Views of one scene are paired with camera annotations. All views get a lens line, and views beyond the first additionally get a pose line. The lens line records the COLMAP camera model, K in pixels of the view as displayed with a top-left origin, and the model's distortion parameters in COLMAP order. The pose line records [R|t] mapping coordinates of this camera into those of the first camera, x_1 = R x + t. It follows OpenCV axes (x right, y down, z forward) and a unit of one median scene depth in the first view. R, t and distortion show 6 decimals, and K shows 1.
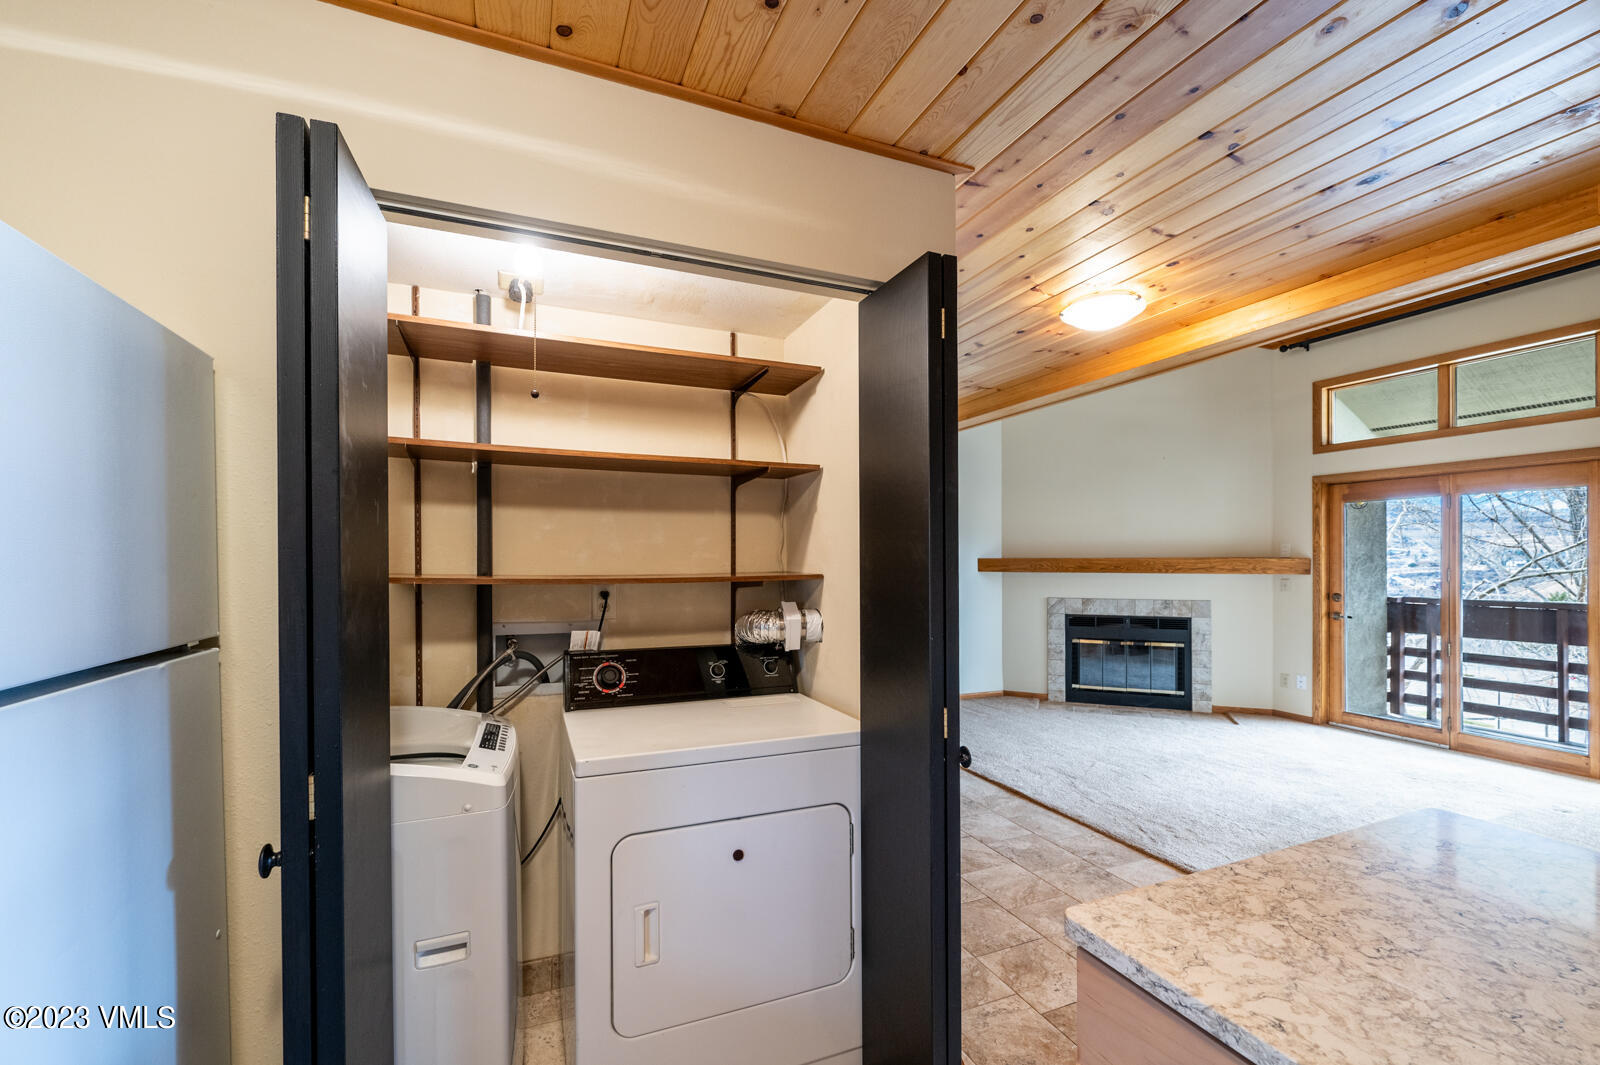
lens RADIAL K [[620.6, 0, 788.6], [0, 620.6, 560.1], [0, 0, 1]] dist [0.002263, -0.003794]
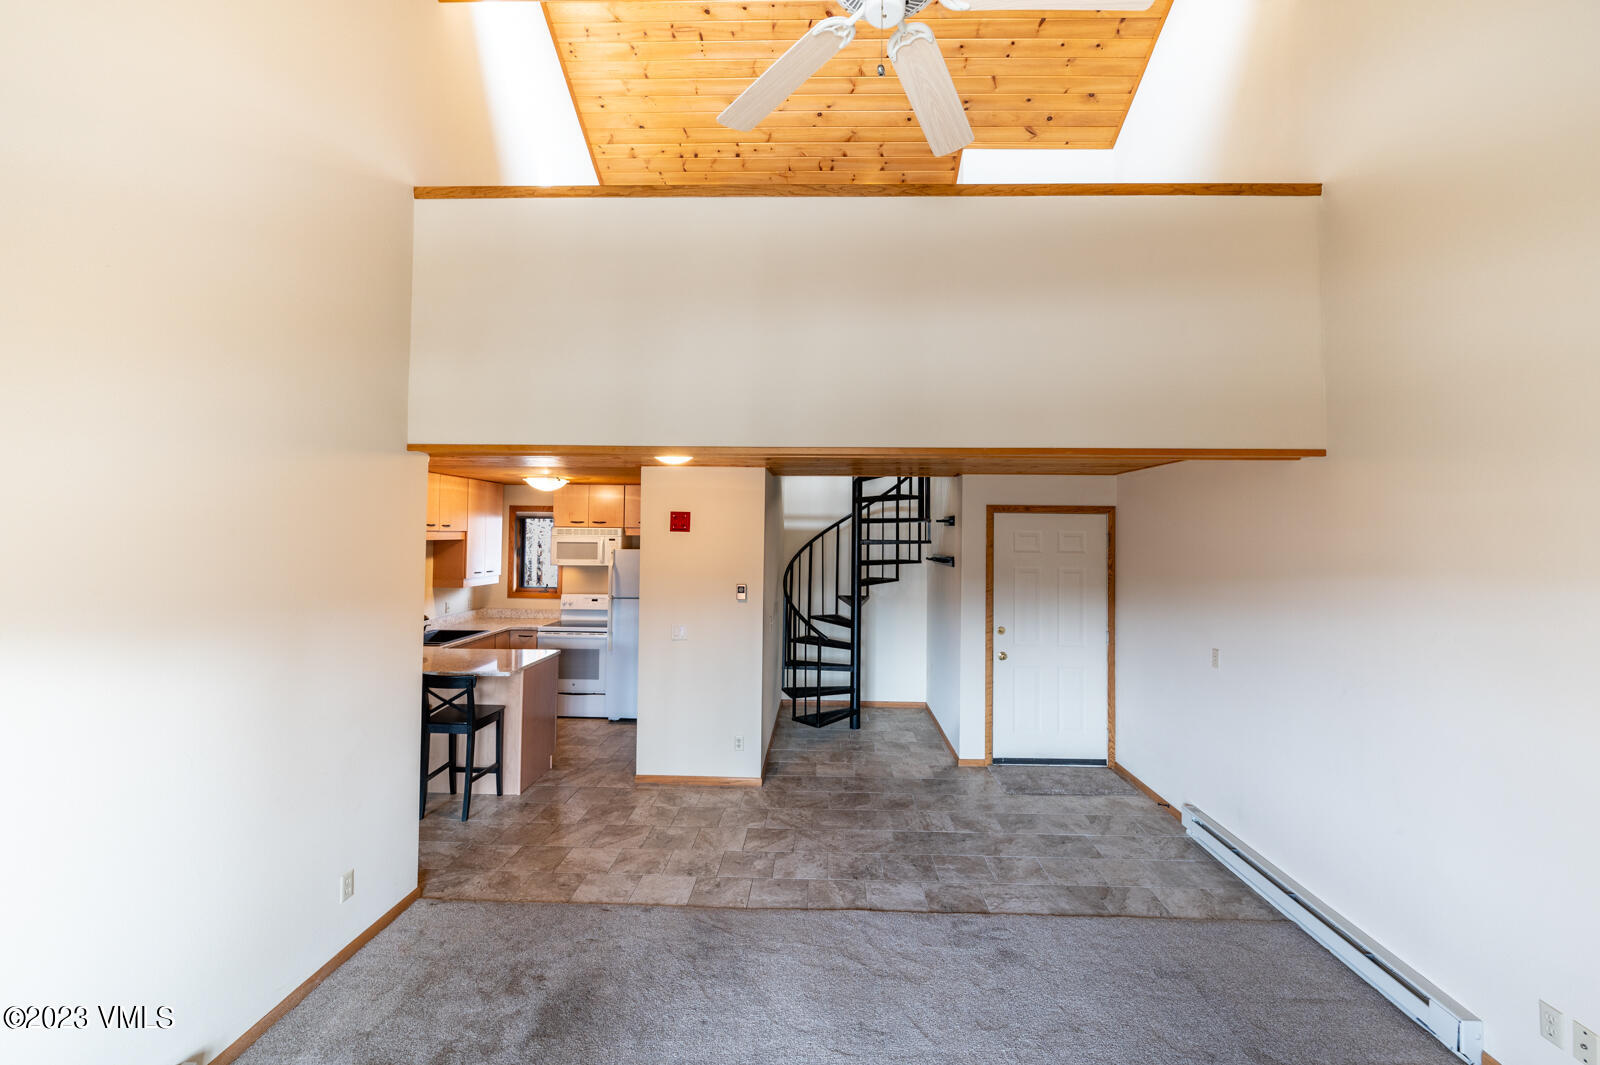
lens RADIAL K [[664.1, 0, 829.5], [0, 664.1, 489.0], [0, 0, 1]] dist [0.002178, 0.000059]
pose [[-0.359408, -0.065493, -0.930880, 0.904656], [-0.013391, 0.997793, -0.065030, -0.102670], [0.933084, -0.010907, -0.359492, 0.922058]]
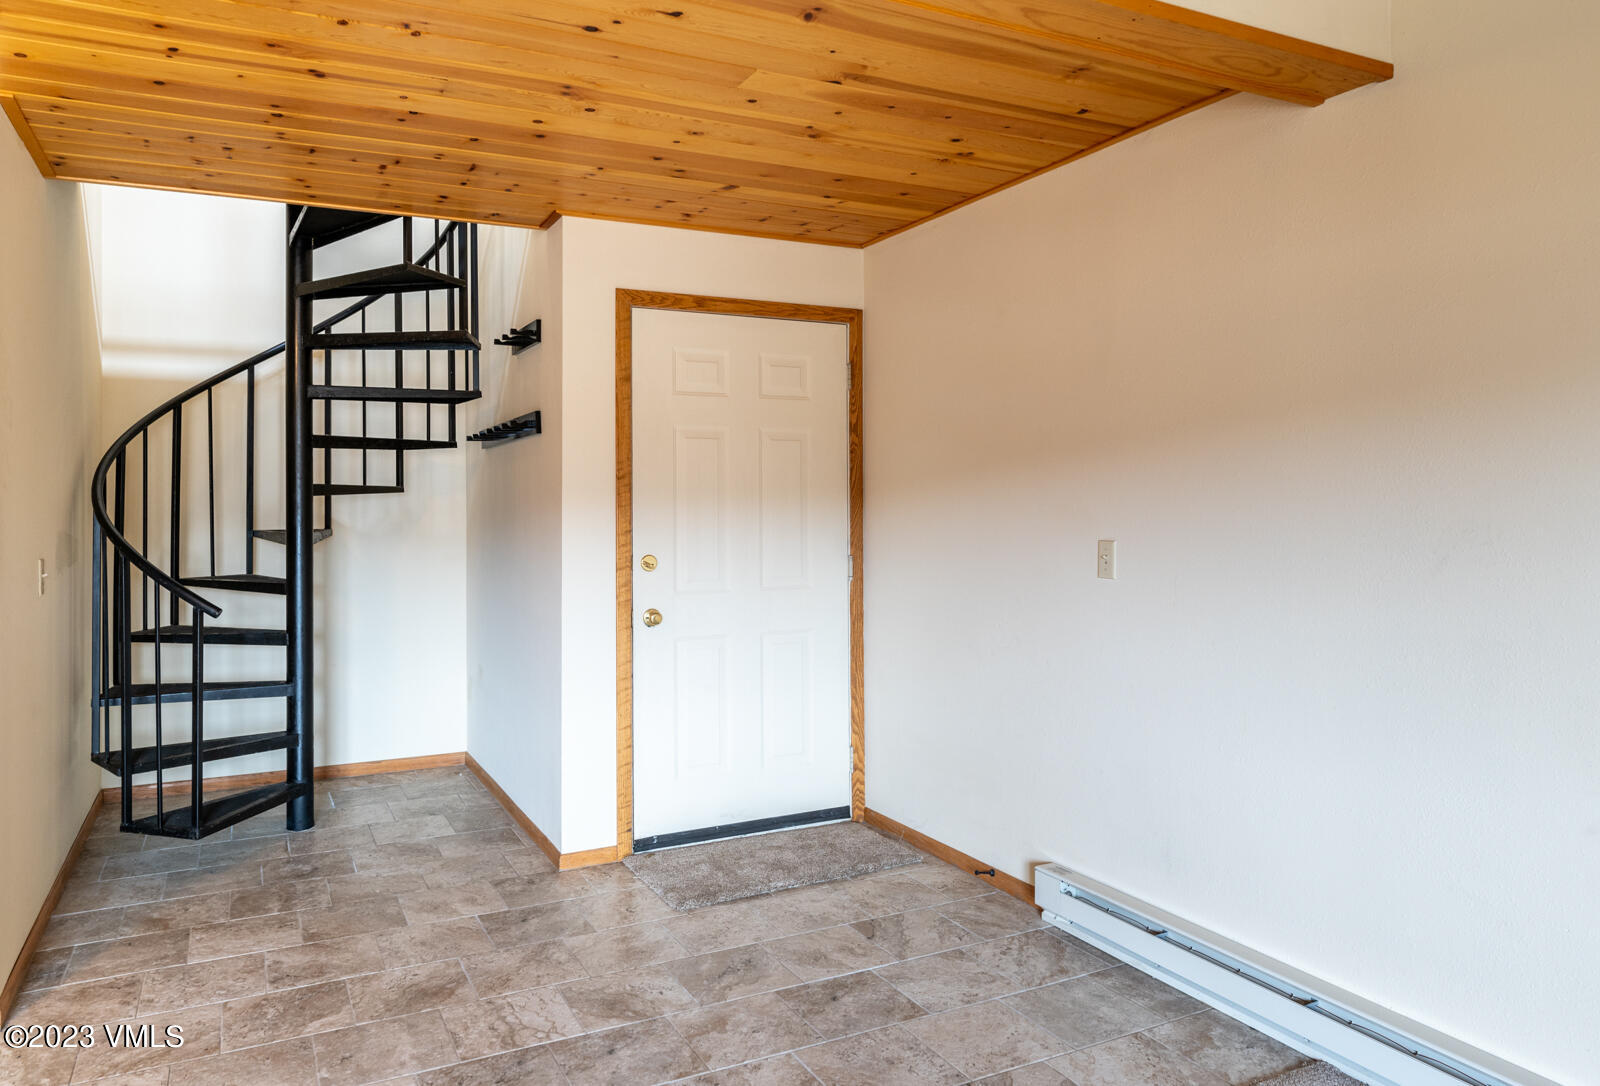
lens RADIAL K [[1068.6, 0, 784.6], [0, 1068.6, 484.6], [0, 0, 1]] dist [0.000231, -0.001293]
pose [[0.099282, -0.019247, -0.994873, 0.581191], [0.009062, 0.999789, -0.018438, 0.011302], [0.995018, -0.007185, 0.099435, 0.812543]]
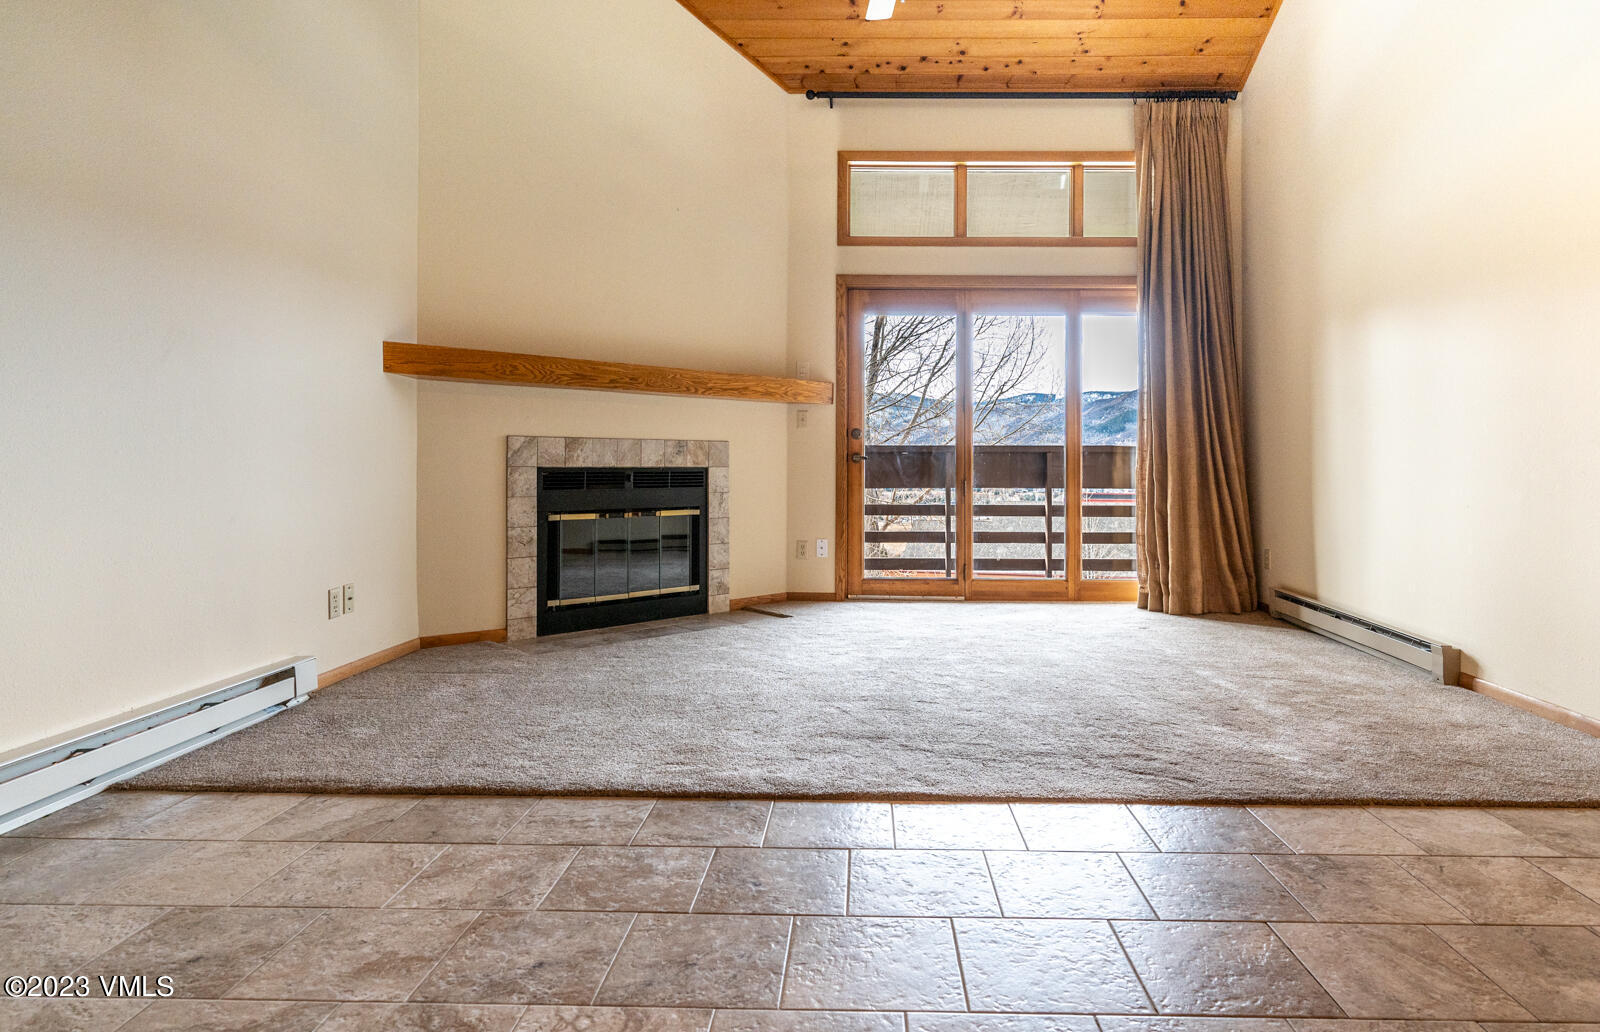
lens RADIAL K [[914.9, 0, 833.5], [0, 914.9, 454.8], [0, 0, 1]] dist [-0.000559, 0.000070]
pose [[0.396940, 0.011733, 0.917770, -0.183277], [-0.012001, 0.999899, -0.007592, 0.094384], [-0.917766, -0.008000, 0.397041, 0.563063]]
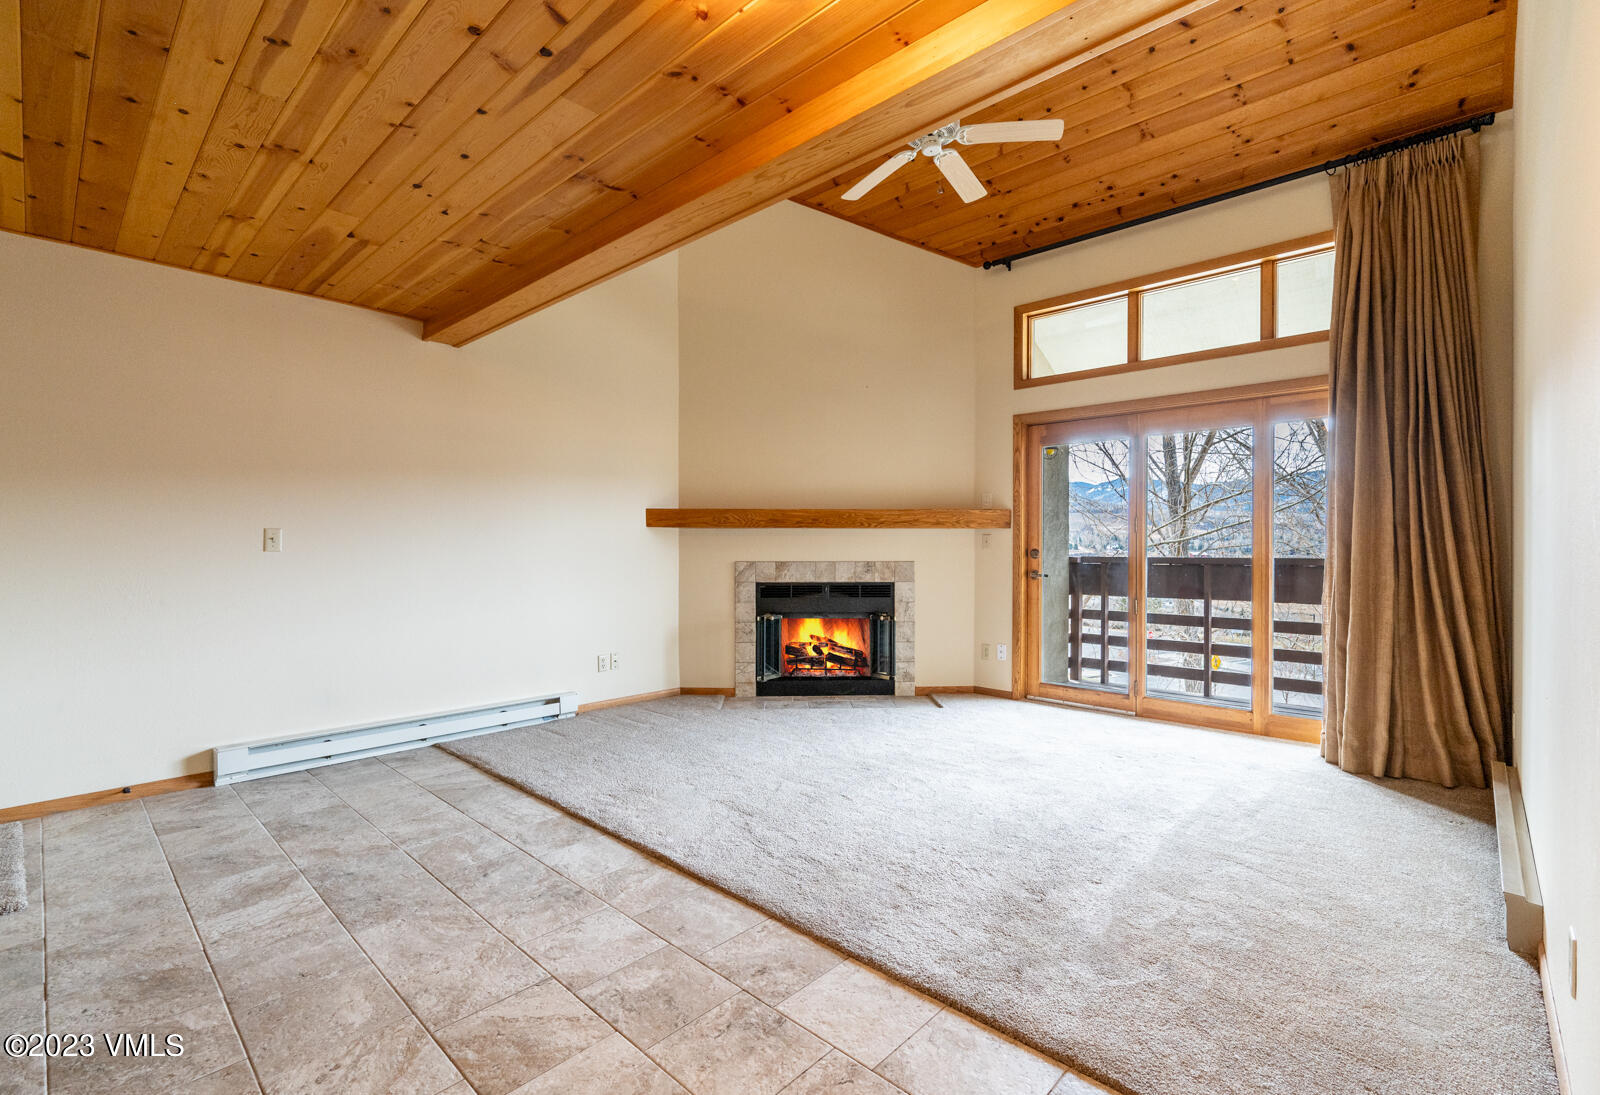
lens RADIAL K [[709.8, 0, 780.1], [0, 709.8, 551.6], [0, 0, 1]] dist [0.001889, -0.000009]
pose [[0.910521, -0.002722, 0.413455, 0.133745], [-0.002603, 0.999921, 0.012316, 0.044947], [-0.413455, -0.012290, 0.910441, 0.227067]]
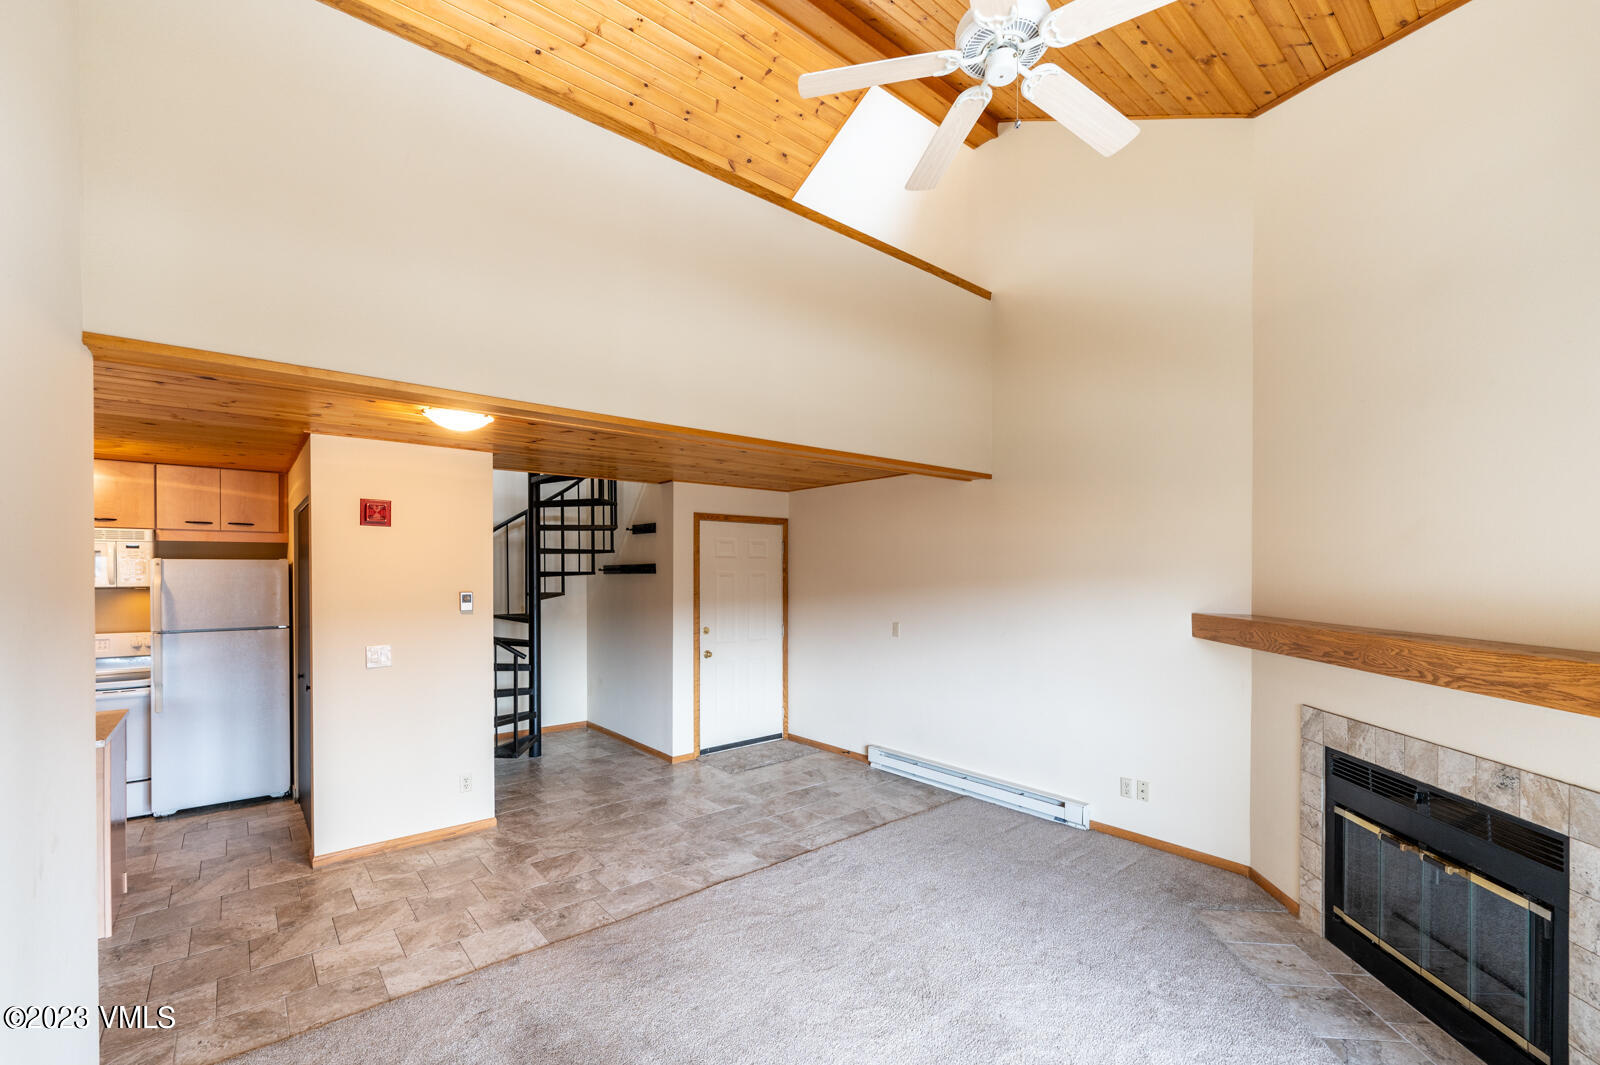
lens RADIAL K [[676.3, 0, 811.9], [0, 676.3, 549.4], [0, 0, 1]] dist [0.021648, -0.000032]
pose [[0.344257, -0.028379, -0.938446, 0.951367], [0.000145, 0.999545, -0.030174, -0.051979], [0.938875, 0.010251, 0.344104, 0.557019]]
